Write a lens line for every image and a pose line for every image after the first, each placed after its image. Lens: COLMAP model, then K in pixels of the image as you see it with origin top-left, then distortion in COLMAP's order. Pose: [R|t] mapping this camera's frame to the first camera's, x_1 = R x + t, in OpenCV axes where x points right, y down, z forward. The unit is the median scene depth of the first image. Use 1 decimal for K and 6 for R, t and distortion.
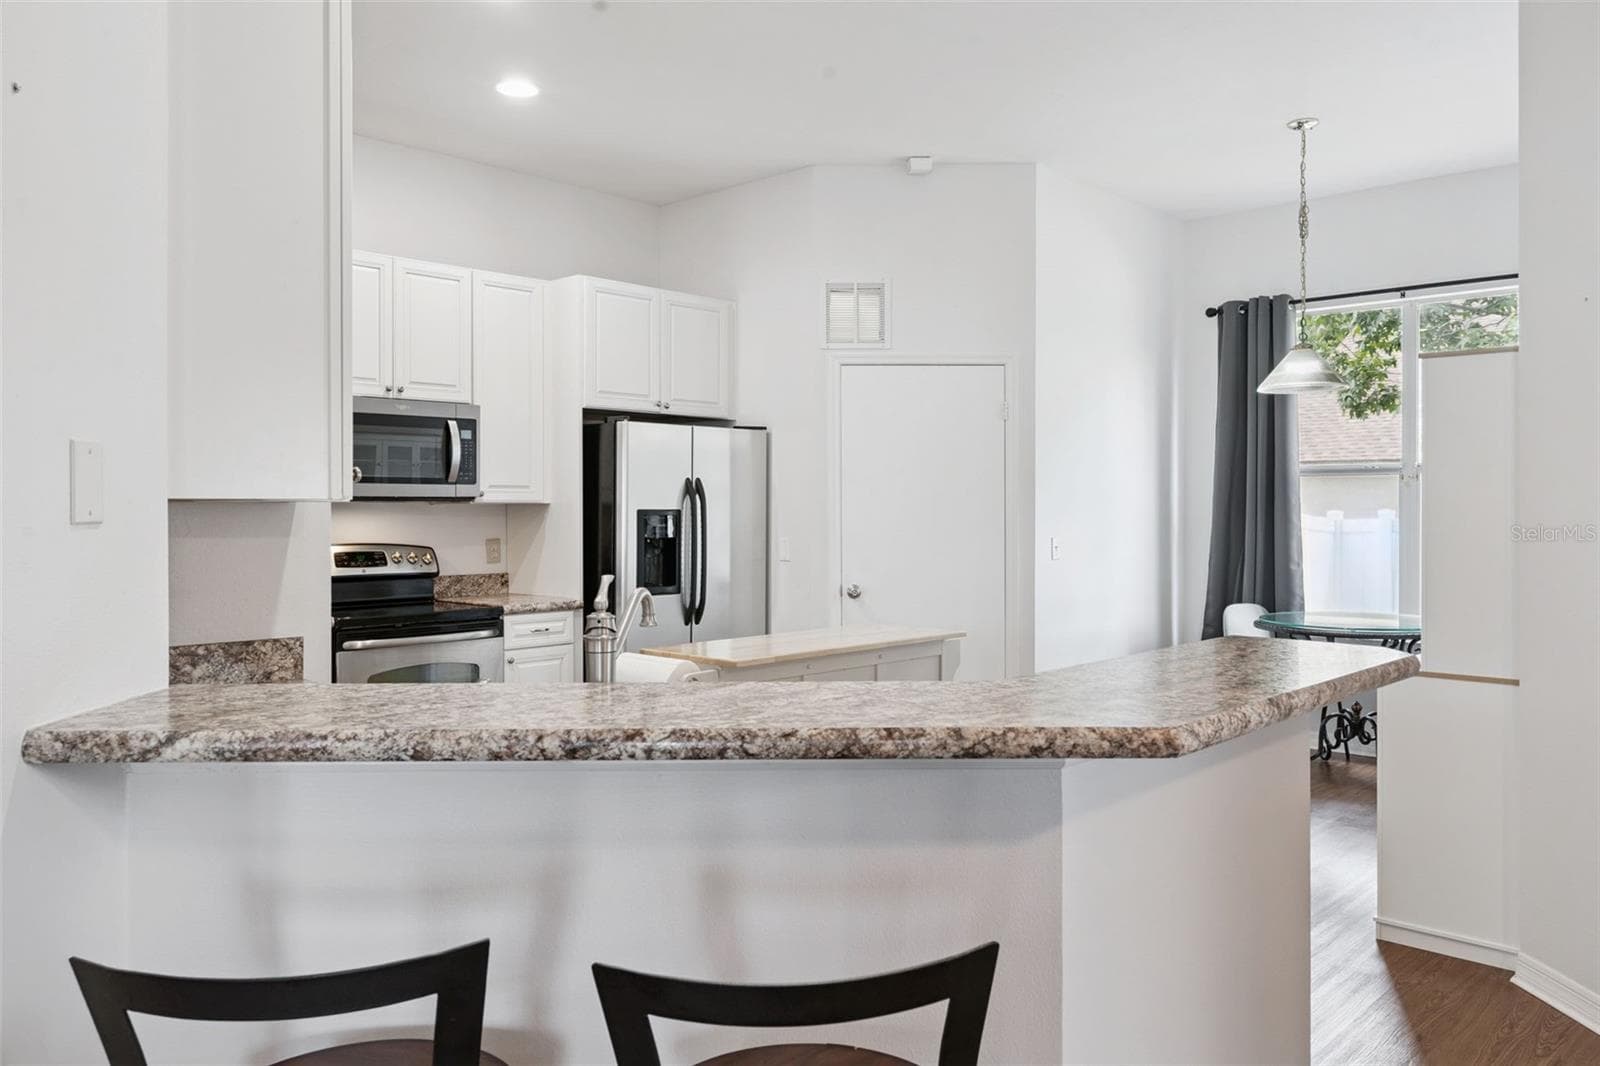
lens RADIAL K [[1221.7, 0, 801.8], [0, 1221.7, 515.8], [0, 0, 1]] dist [-0.003267, -0.002048]
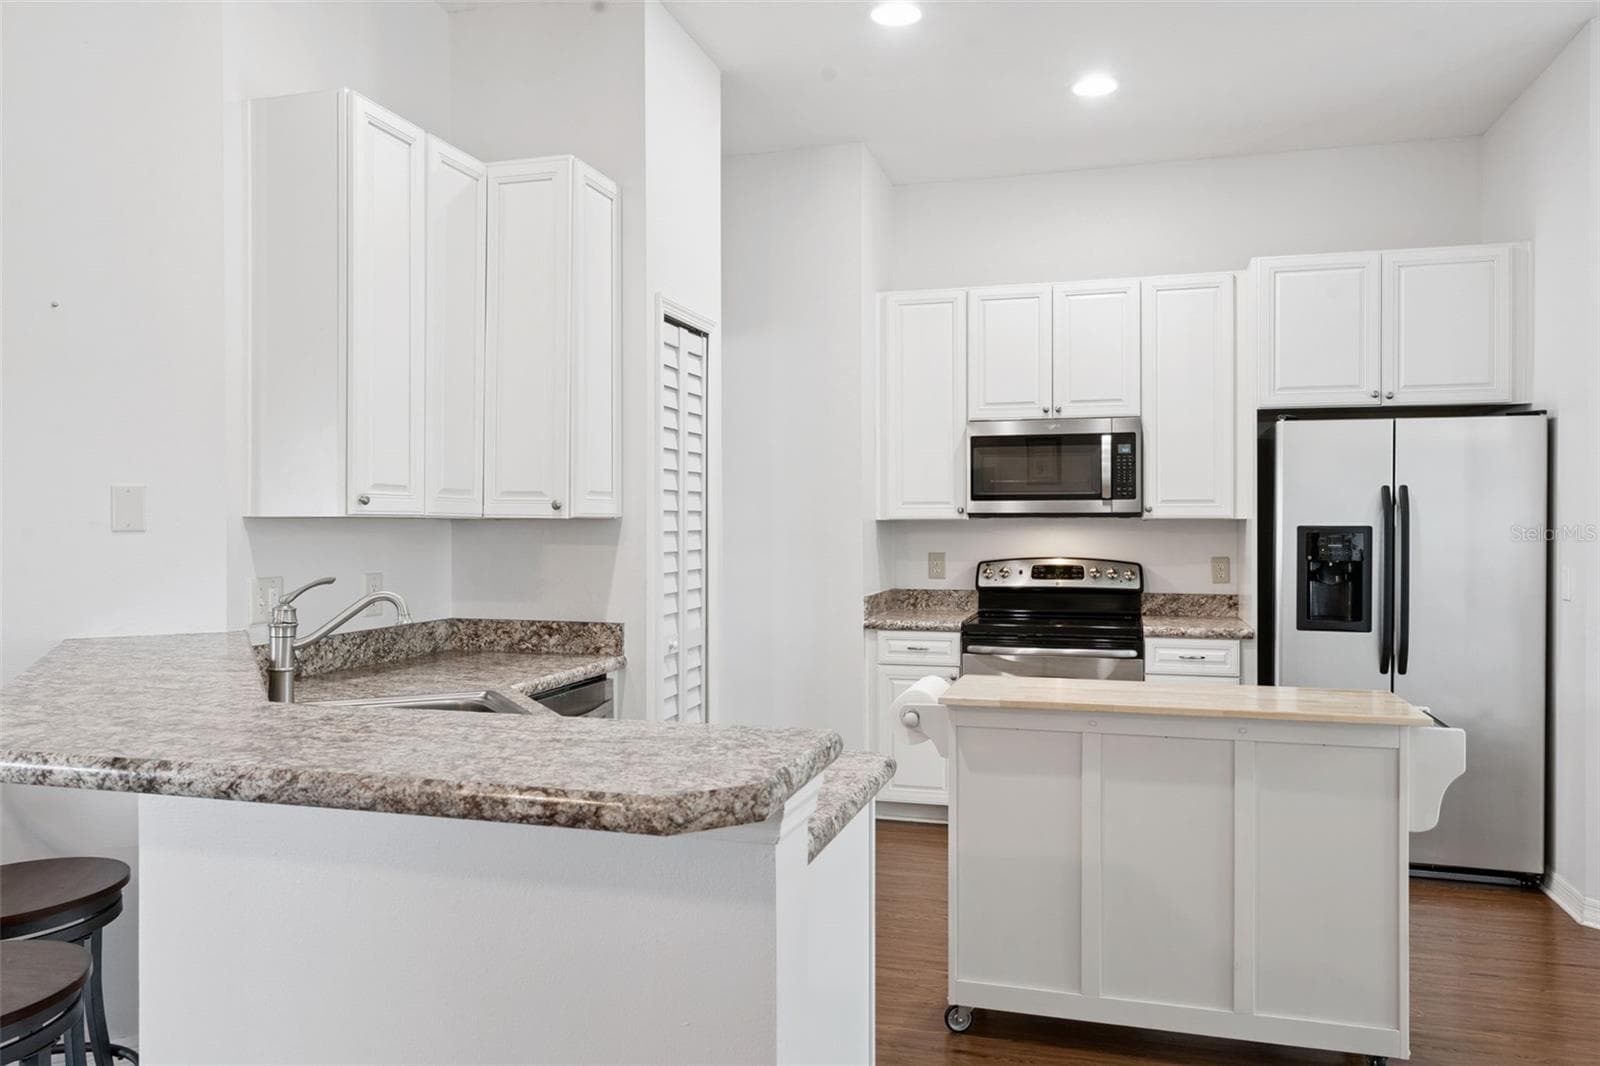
lens RADIAL K [[1134.1, 0, 800.0], [0, 1134.1, 533.0], [0, 0, 1]] dist [-0.002218, -0.002527]
pose [[0.434748, 0.008080, -0.900516, 0.425913], [-0.006851, 0.999960, 0.005665, -0.002418], [0.900526, 0.003706, 0.434786, 0.368514]]
